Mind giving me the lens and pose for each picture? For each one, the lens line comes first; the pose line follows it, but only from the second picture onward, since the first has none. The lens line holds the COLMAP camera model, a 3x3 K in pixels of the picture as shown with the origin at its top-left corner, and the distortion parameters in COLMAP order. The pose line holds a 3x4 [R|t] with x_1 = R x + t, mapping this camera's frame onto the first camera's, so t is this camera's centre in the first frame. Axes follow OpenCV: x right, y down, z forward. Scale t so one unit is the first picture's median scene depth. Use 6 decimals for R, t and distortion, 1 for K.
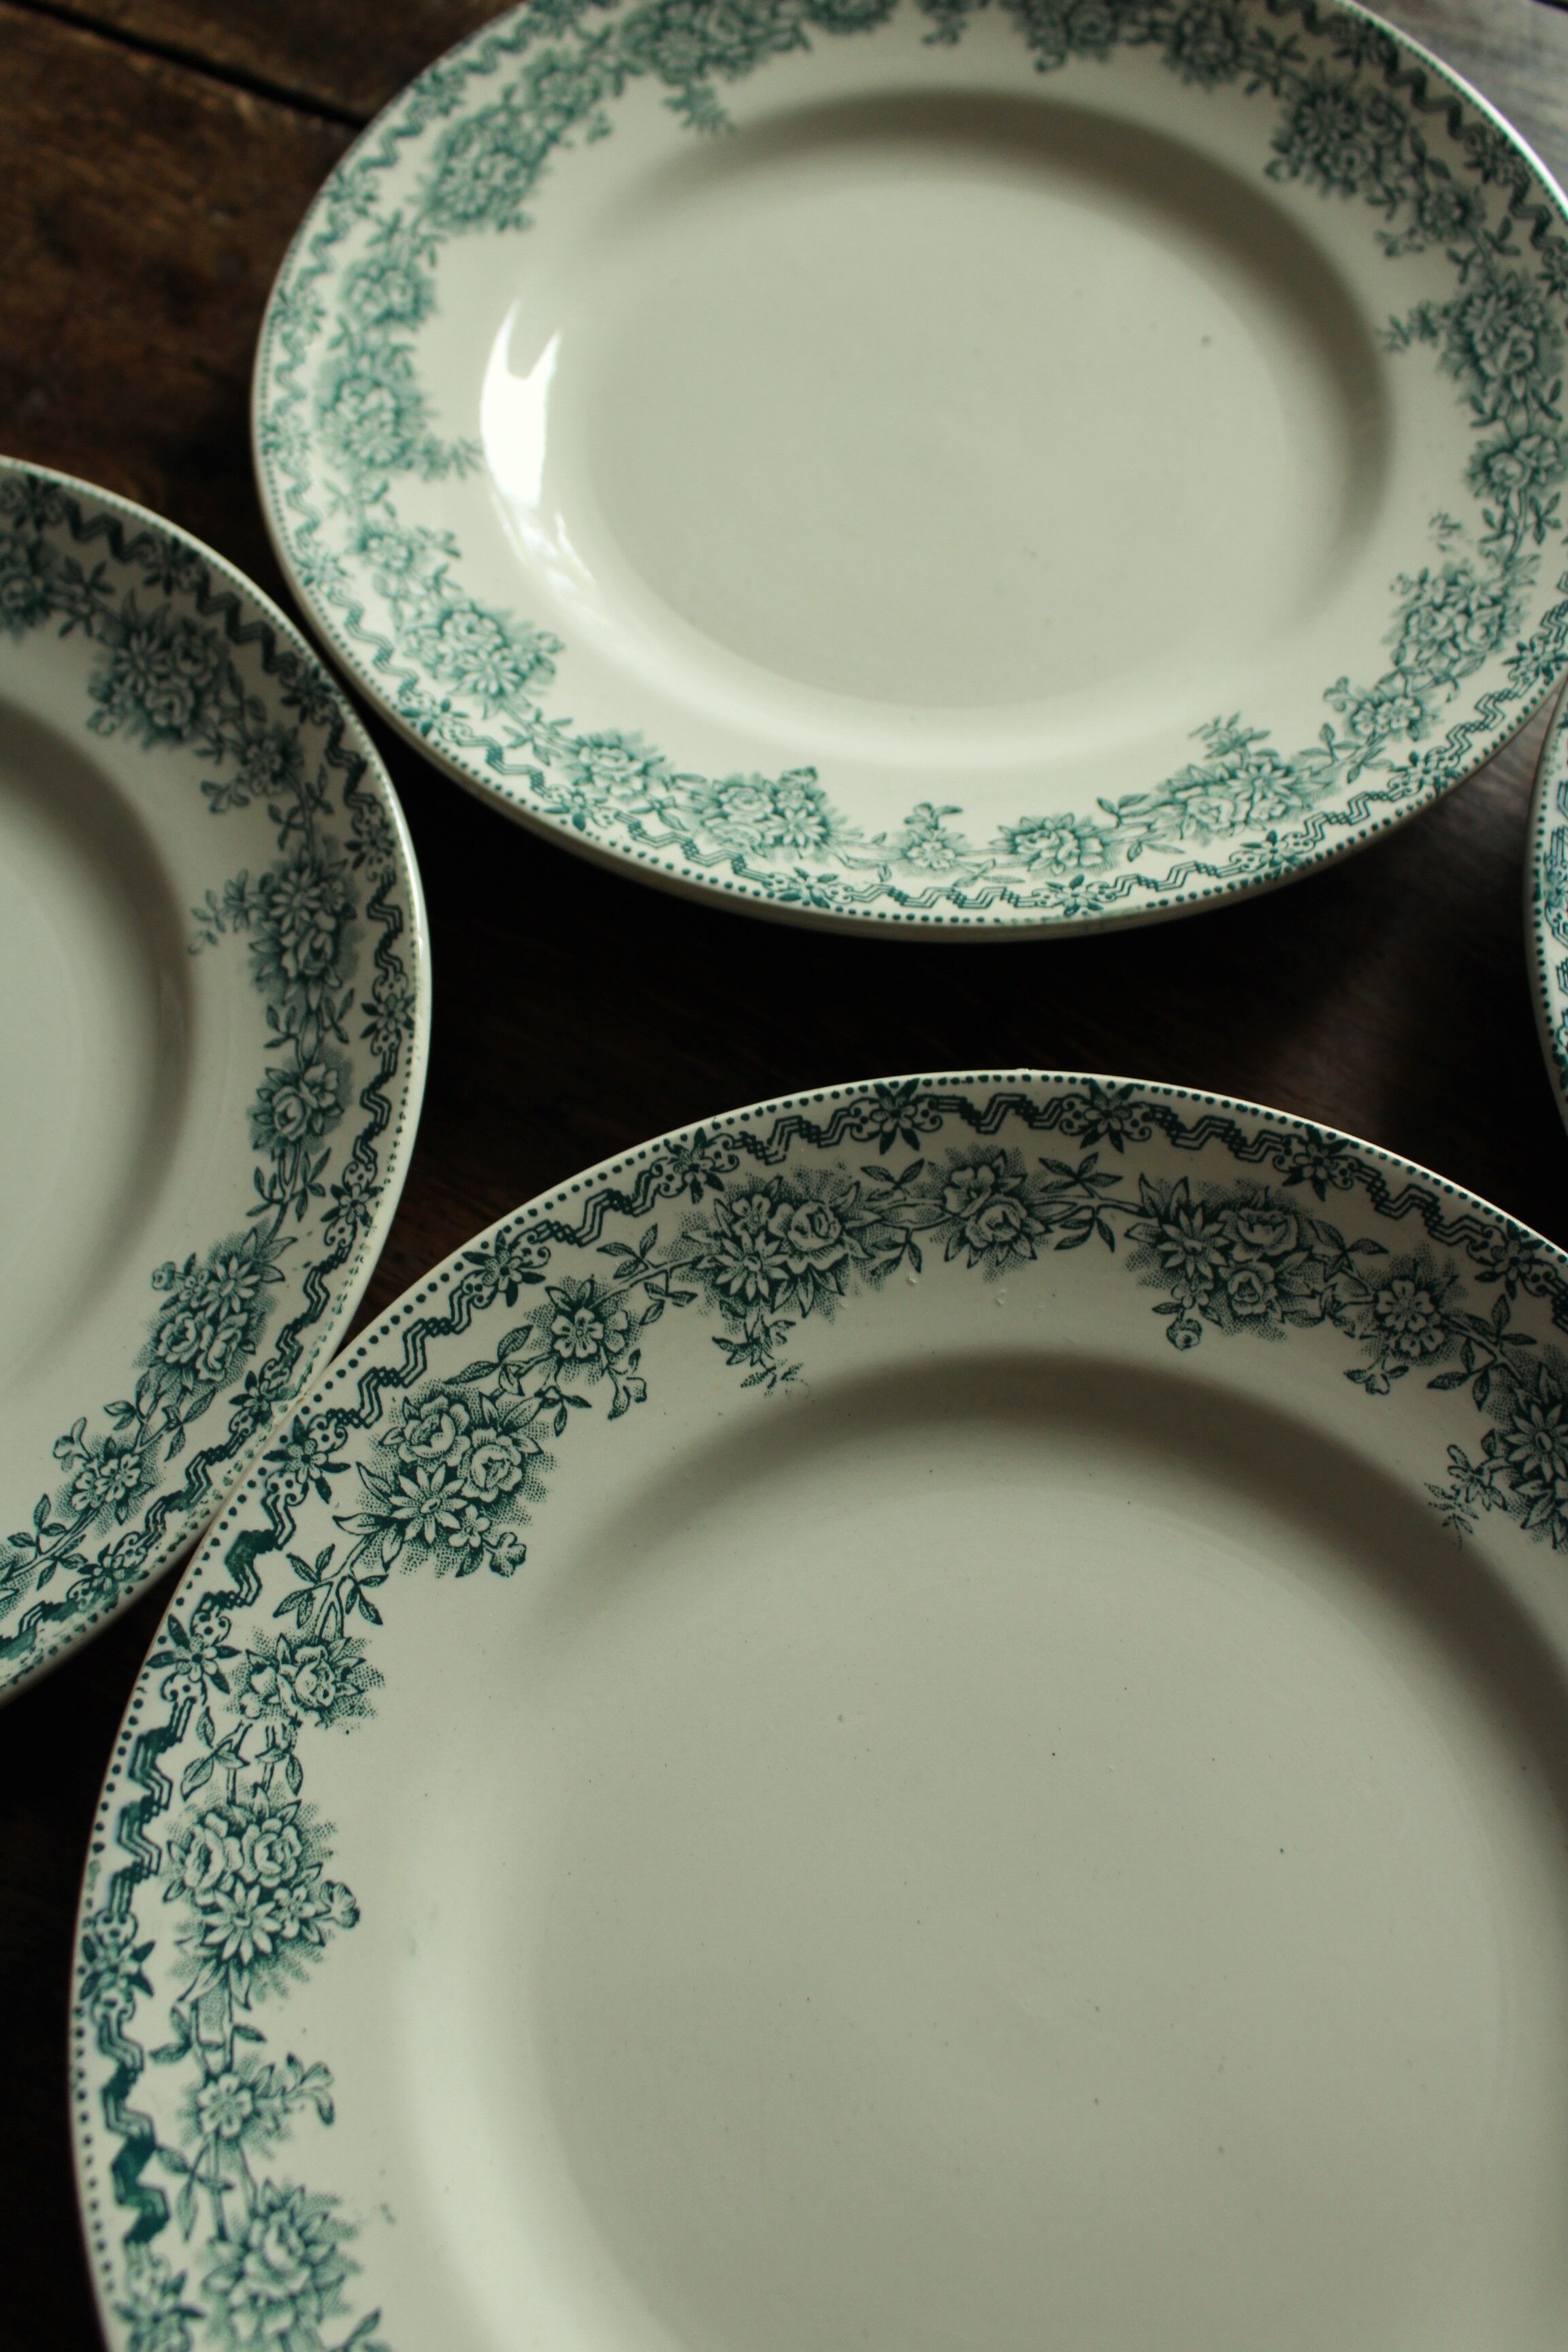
lens RADIAL K [[2084.7, 0, 775.0], [0, 2084.7, 1171.2], [0, 0, 1]] dist [-0.149732, 0.113961]
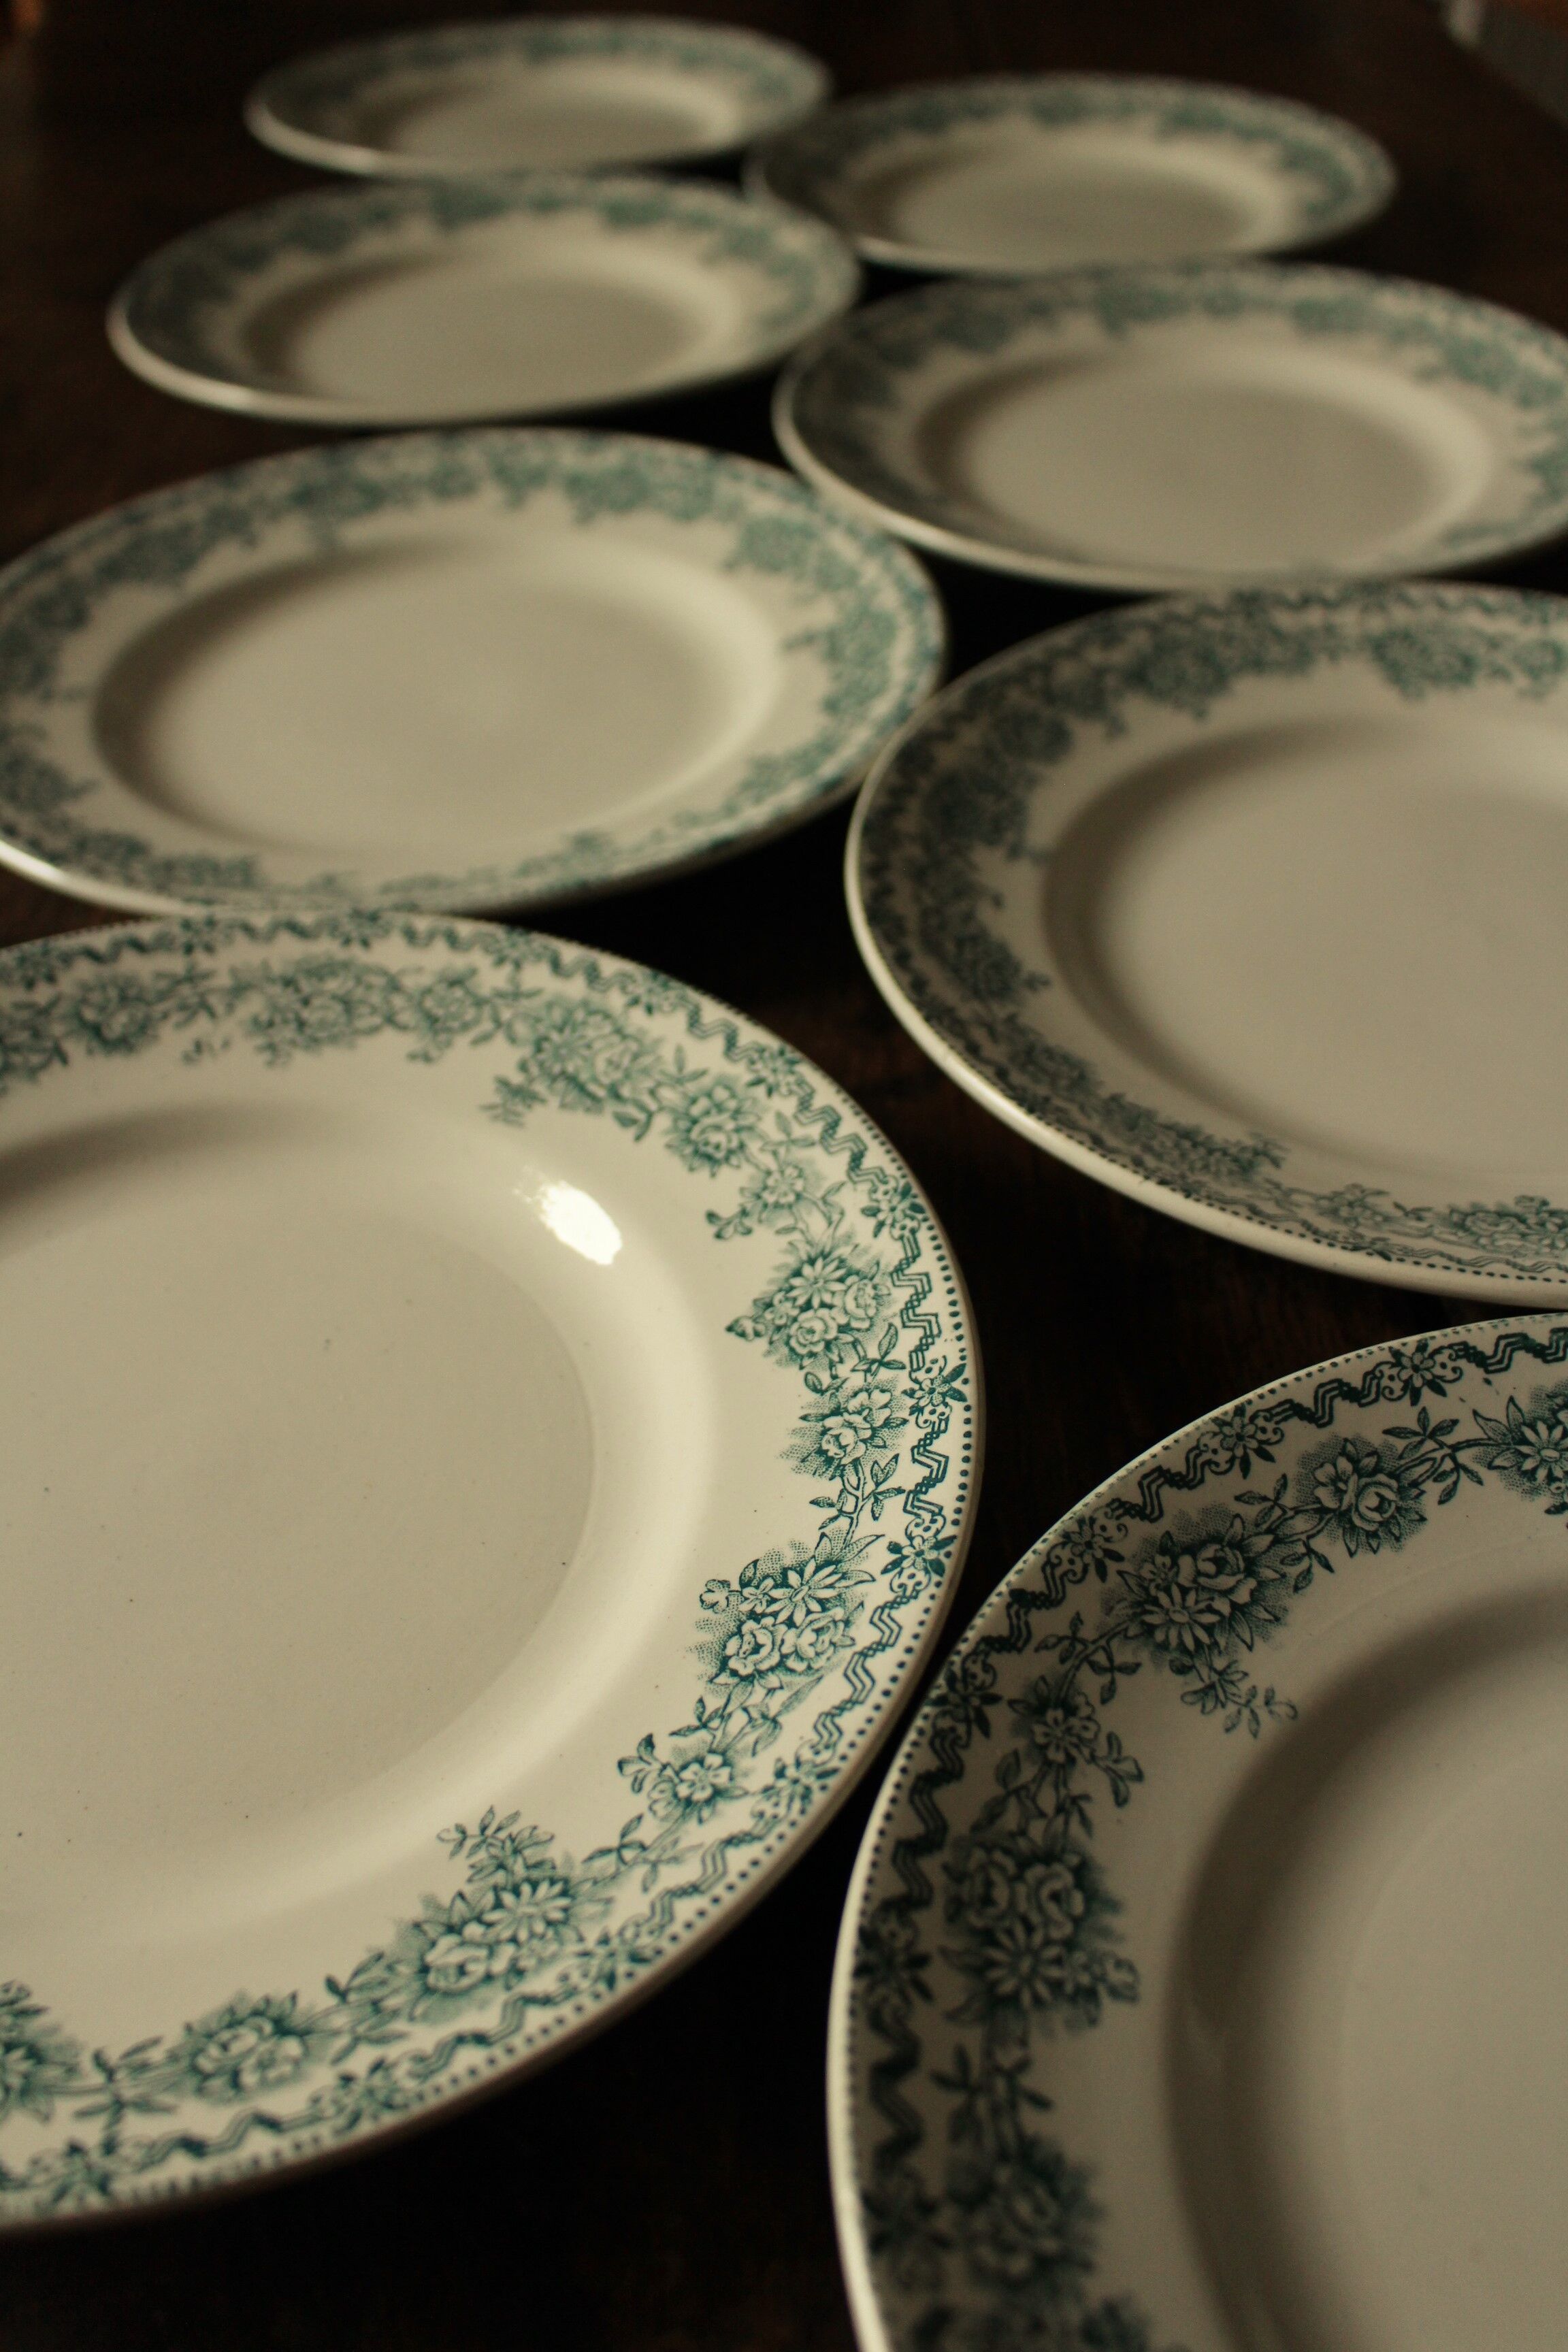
lens RADIAL K [[2084.7, 0, 775.0], [0, 2084.7, 1171.2], [0, 0, 1]] dist [-0.149732, 0.113961]
pose [[-0.490876, -0.554088, 0.672330, -0.665484], [0.810445, -0.007212, 0.585771, -0.821355], [-0.319720, 0.832427, 0.452598, 0.553914]]
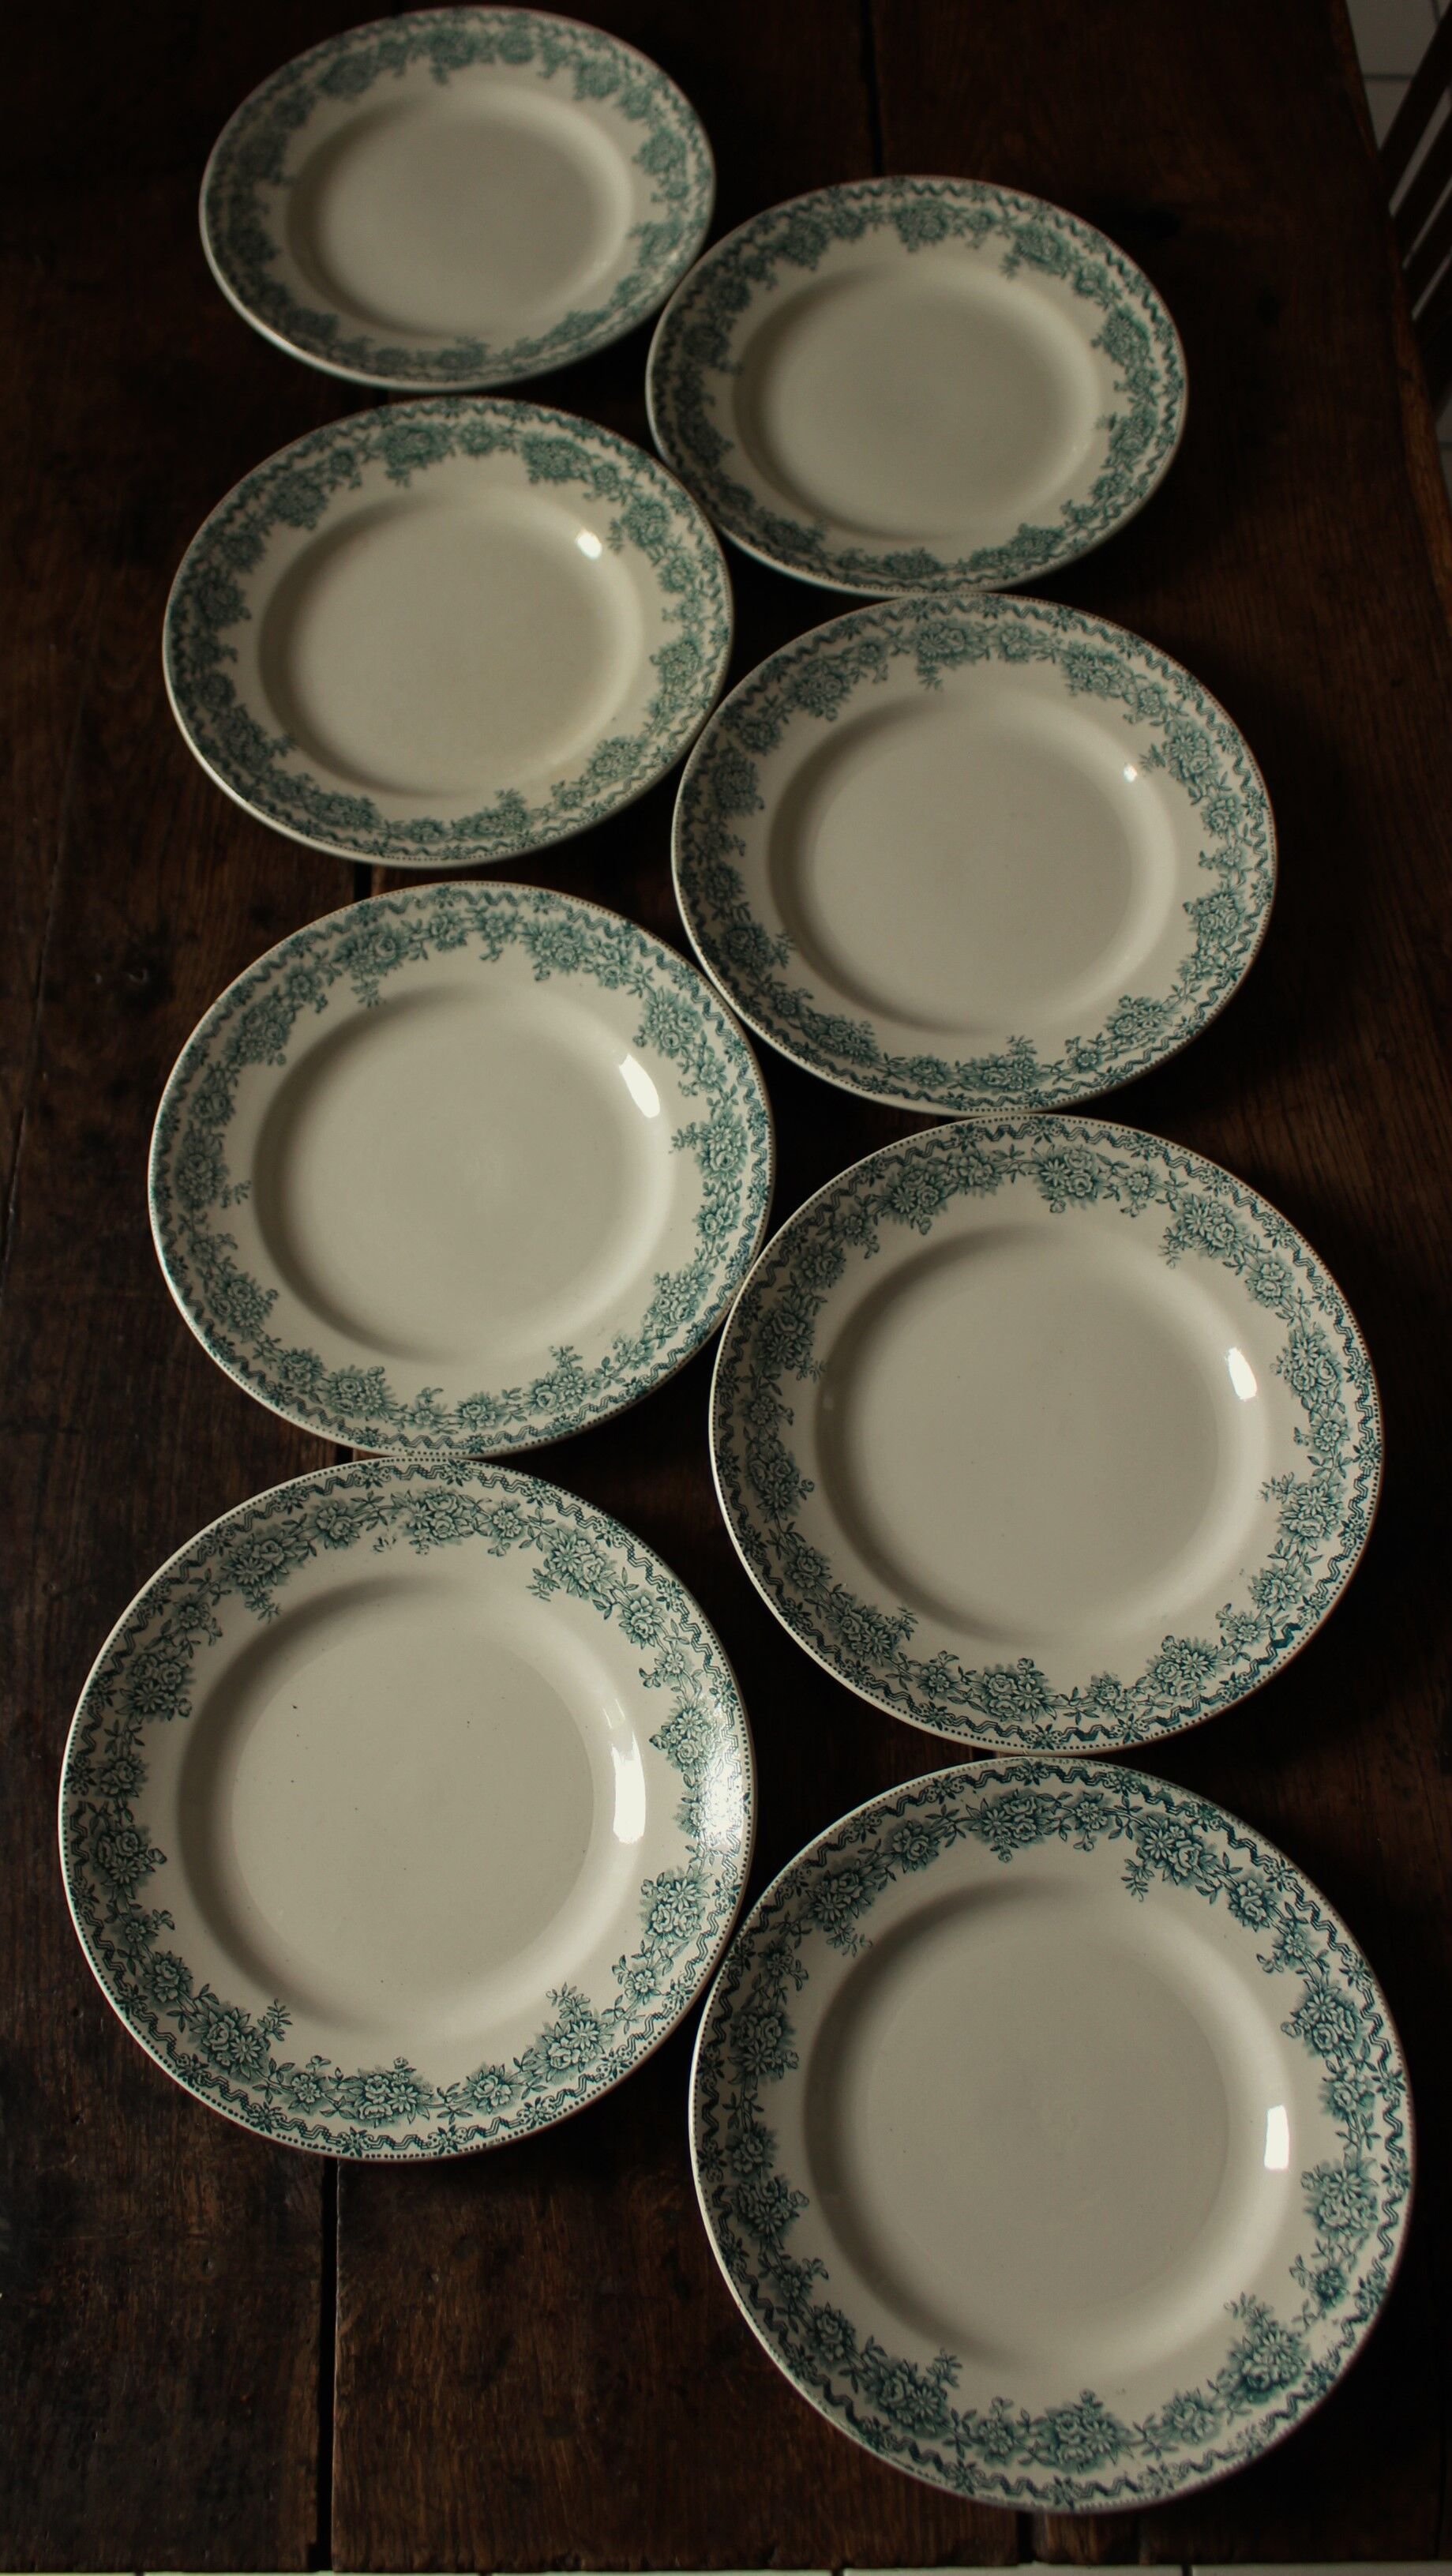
lens RADIAL K [[2382.8, 0, 650.2], [0, 2382.8, 1231.3], [0, 0, 1]] dist [-0.120670, 0.017510]
pose [[-0.487893, -0.790612, 0.369992, -0.532705], [0.820242, -0.270242, 0.504156, -1.447573], [-0.298604, 0.549457, 0.780342, -1.368096]]
